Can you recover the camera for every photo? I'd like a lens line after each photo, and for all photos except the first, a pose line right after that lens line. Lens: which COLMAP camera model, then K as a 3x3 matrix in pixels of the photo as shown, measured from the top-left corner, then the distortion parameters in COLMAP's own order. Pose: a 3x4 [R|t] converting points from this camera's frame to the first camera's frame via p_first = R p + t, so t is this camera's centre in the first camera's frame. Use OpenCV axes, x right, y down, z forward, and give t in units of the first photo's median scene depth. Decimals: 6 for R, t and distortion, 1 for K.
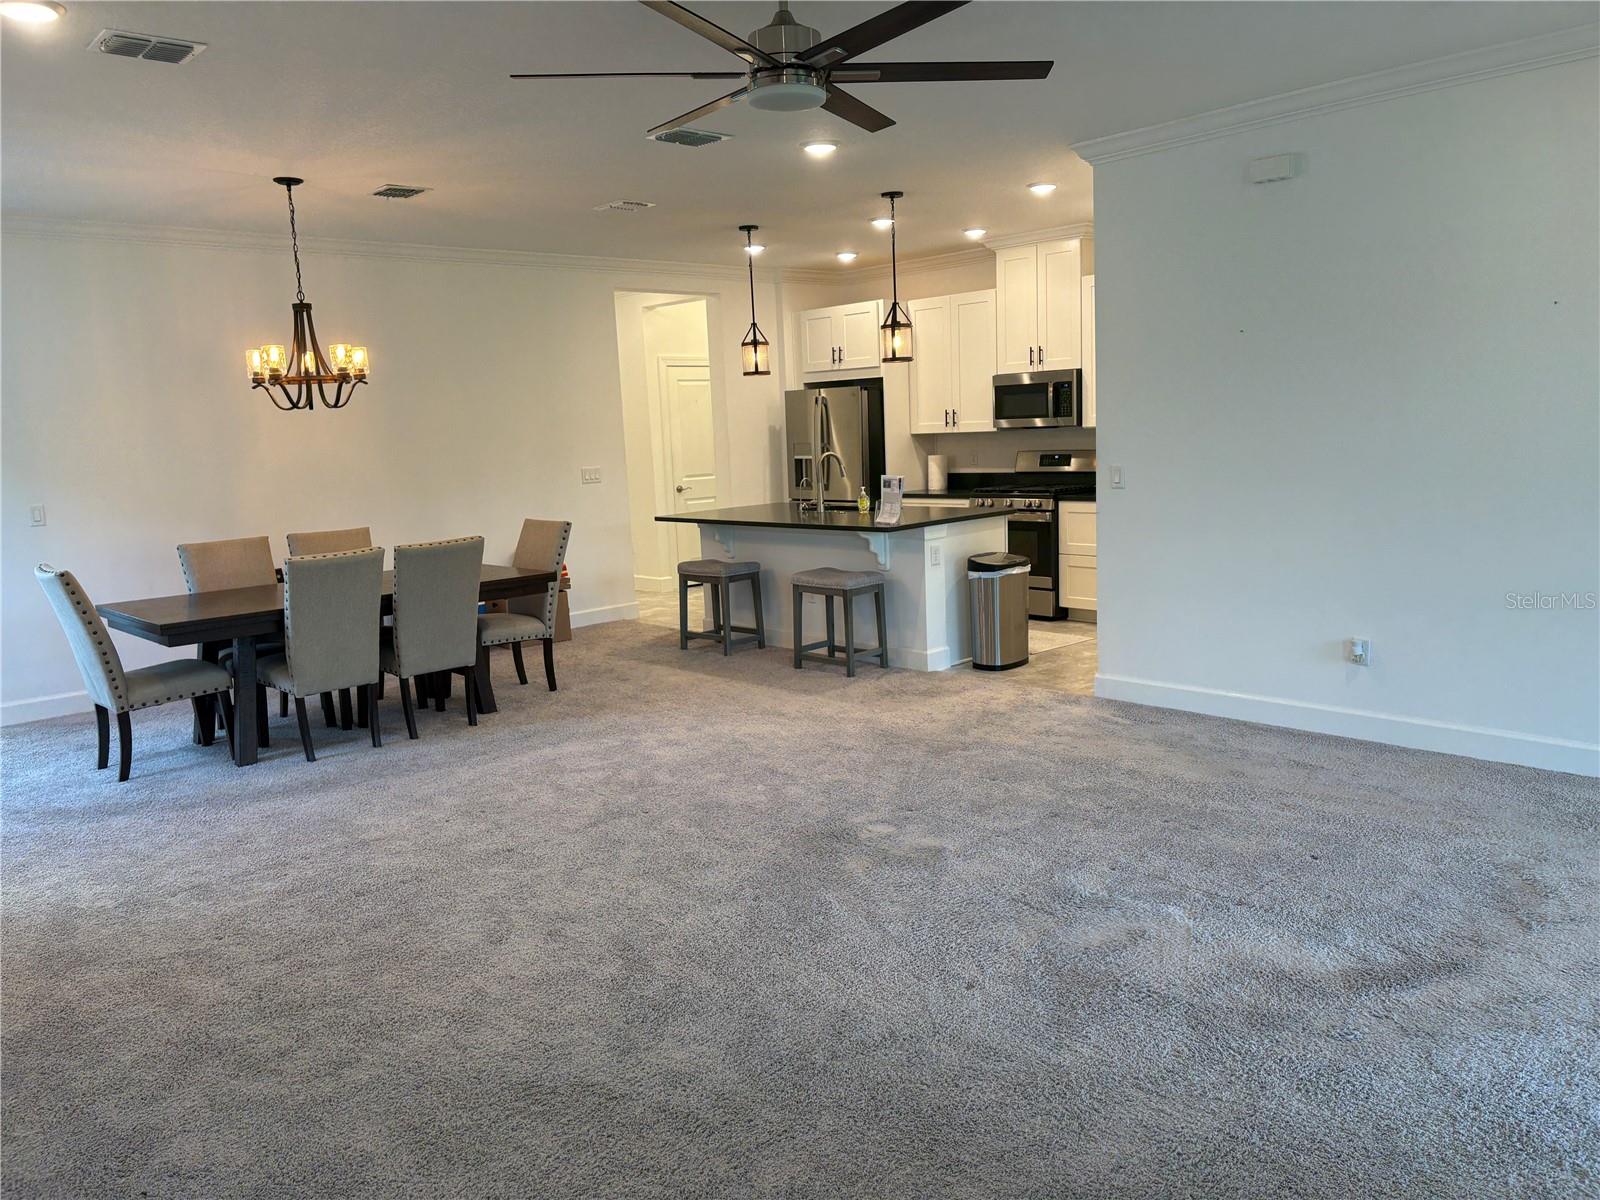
lens RADIAL K [[1216.7, 0, 800.0], [0, 1216.7, 600.0], [0, 0, 1]] dist [0.056719, -0.042494]
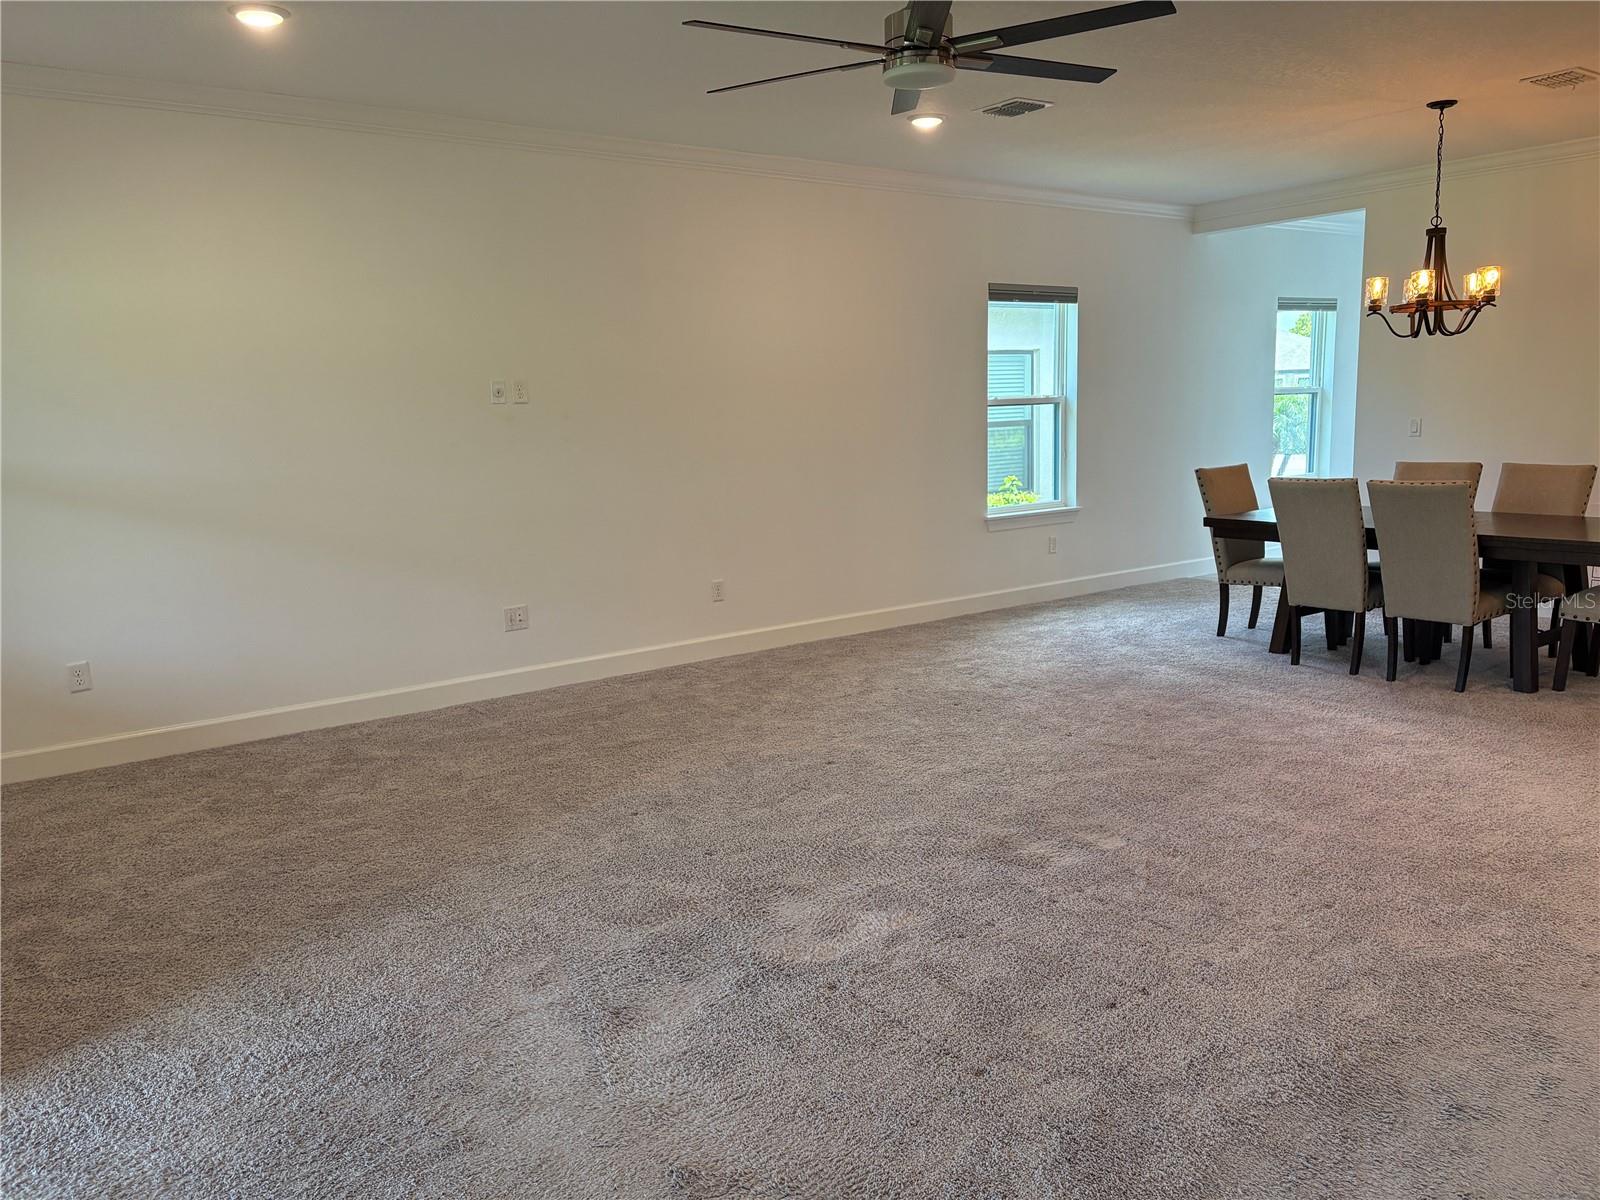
lens RADIAL K [[1216.7, 0, 800.0], [0, 1216.7, 600.0], [0, 0, 1]] dist [0.056719, -0.042494]
pose [[-0.085640, 0.206852, -0.974617, 0.667403], [-0.119660, 0.968995, 0.216173, -0.105258], [0.989114, 0.135135, -0.058233, 0.593123]]
